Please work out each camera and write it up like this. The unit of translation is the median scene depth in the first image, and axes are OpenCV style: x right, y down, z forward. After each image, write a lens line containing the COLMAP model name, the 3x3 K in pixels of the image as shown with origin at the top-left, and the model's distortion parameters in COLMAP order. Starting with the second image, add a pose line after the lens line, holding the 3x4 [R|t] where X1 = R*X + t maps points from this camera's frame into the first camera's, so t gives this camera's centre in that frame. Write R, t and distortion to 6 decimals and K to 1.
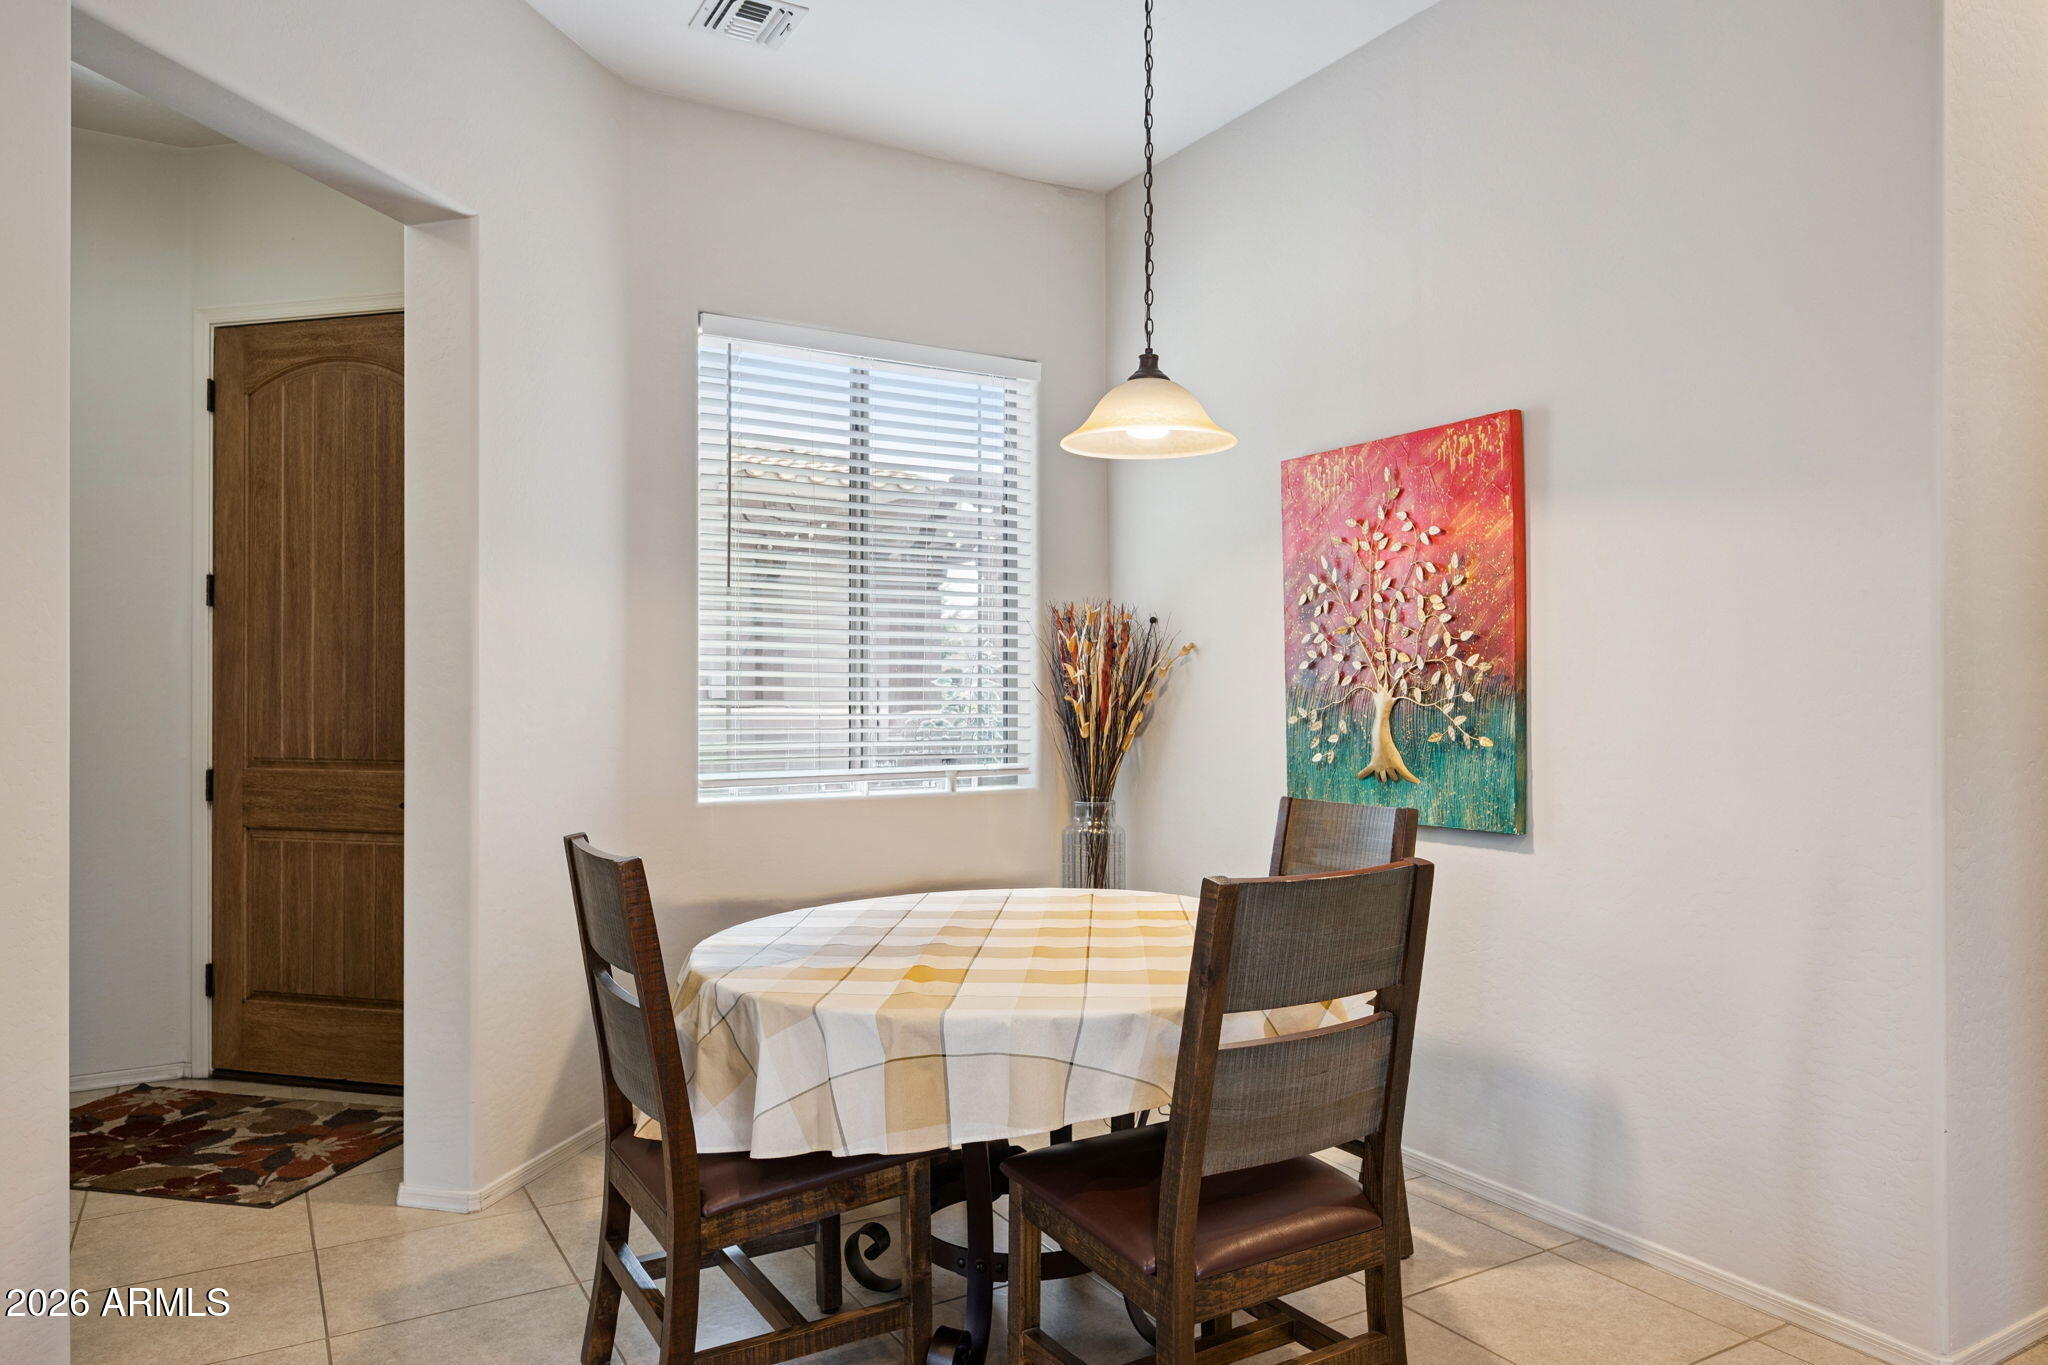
lens RADIAL K [[1316.8, 0, 1019.7], [0, 1316.8, 692.2], [0, 0, 1]] dist [0.003142, 0.003411]
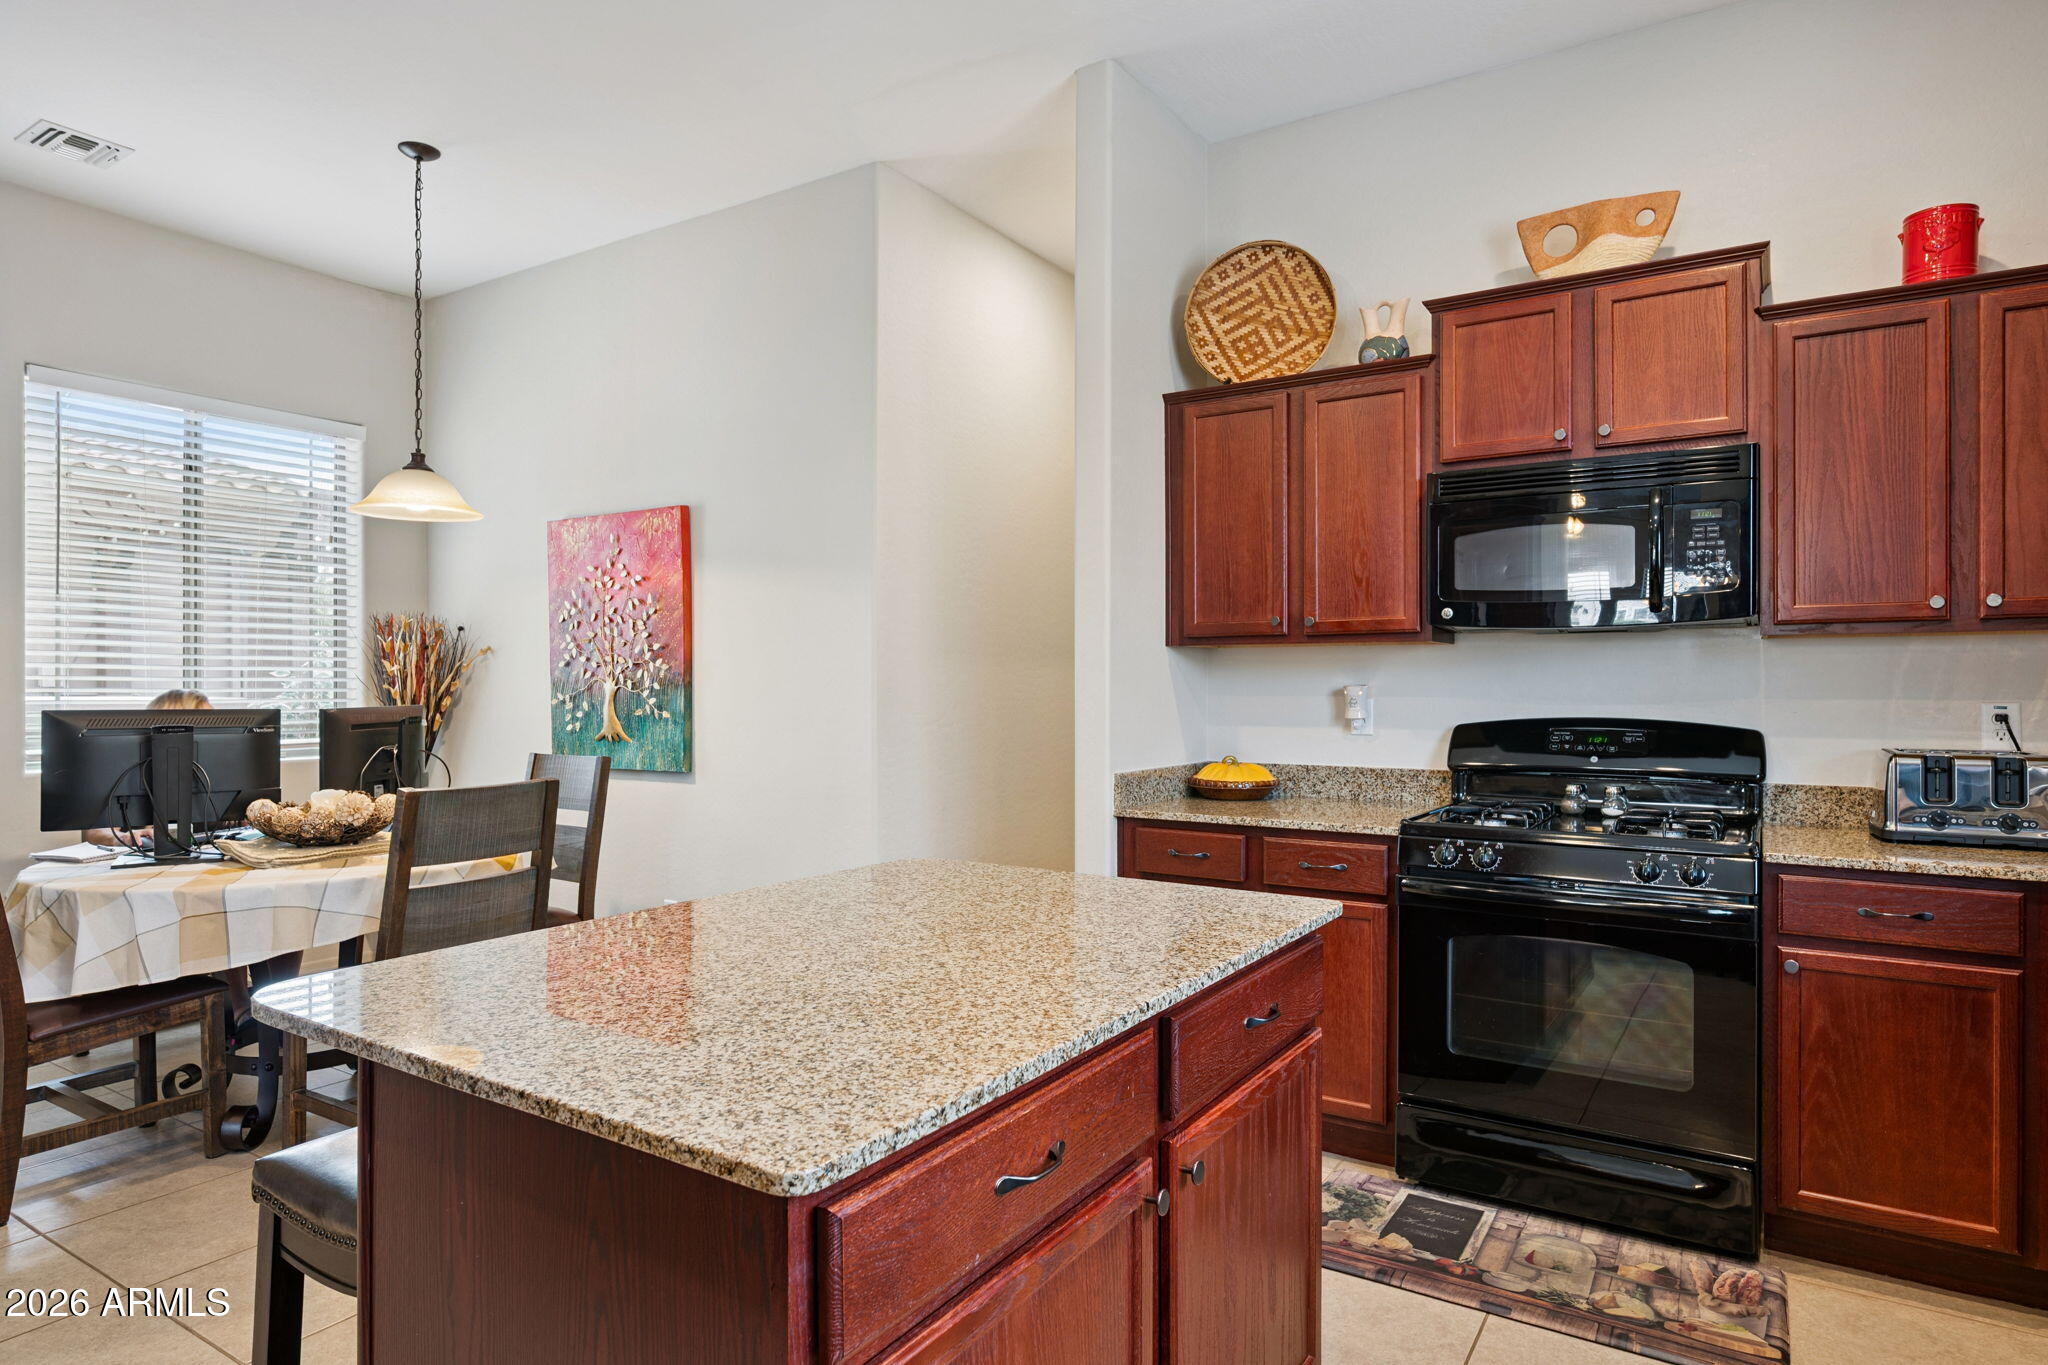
lens RADIAL K [[1165.3, 0, 1026.1], [0, 1165.3, 687.2], [0, 0, 1]] dist [-0.003534, 0.006096]
pose [[0.891668, -0.000270, 0.452690, 0.090438], [-0.001885, 0.999989, 0.004310, -0.001342], [-0.452686, -0.004696, 0.891658, -0.369902]]
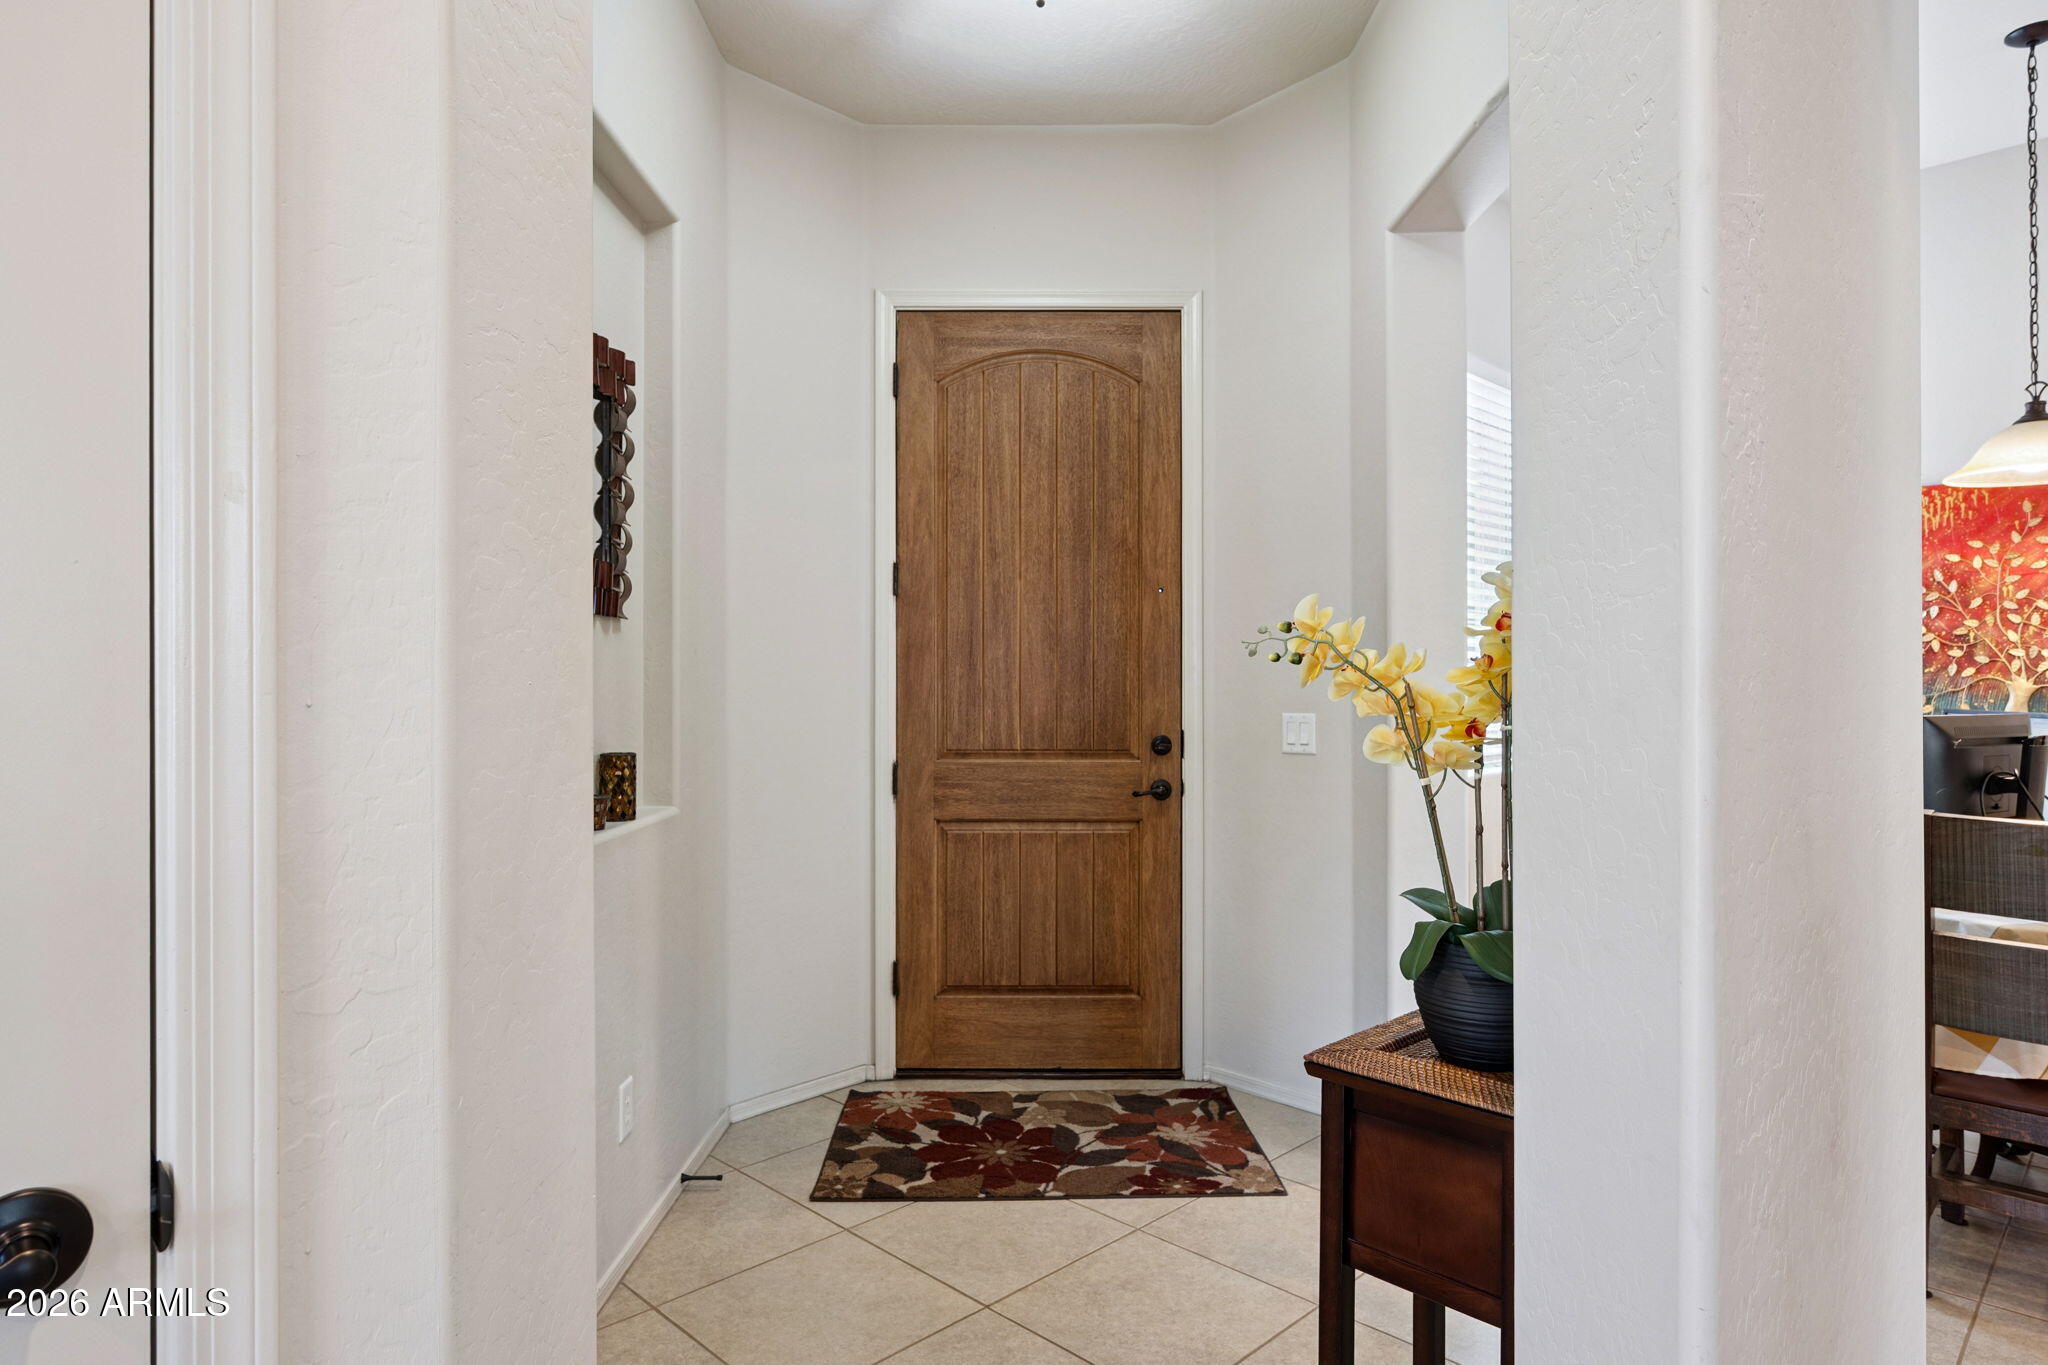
lens RADIAL K [[1165.3, 0, 1029.0], [0, 1165.3, 674.6], [0, 0, 1]] dist [-0.003534, 0.006096]
pose [[0.966264, -0.001007, 0.257552, -0.844902], [0.001864, 0.999994, -0.003085, -0.004020], [-0.257547, 0.003461, 0.966260, 0.161523]]
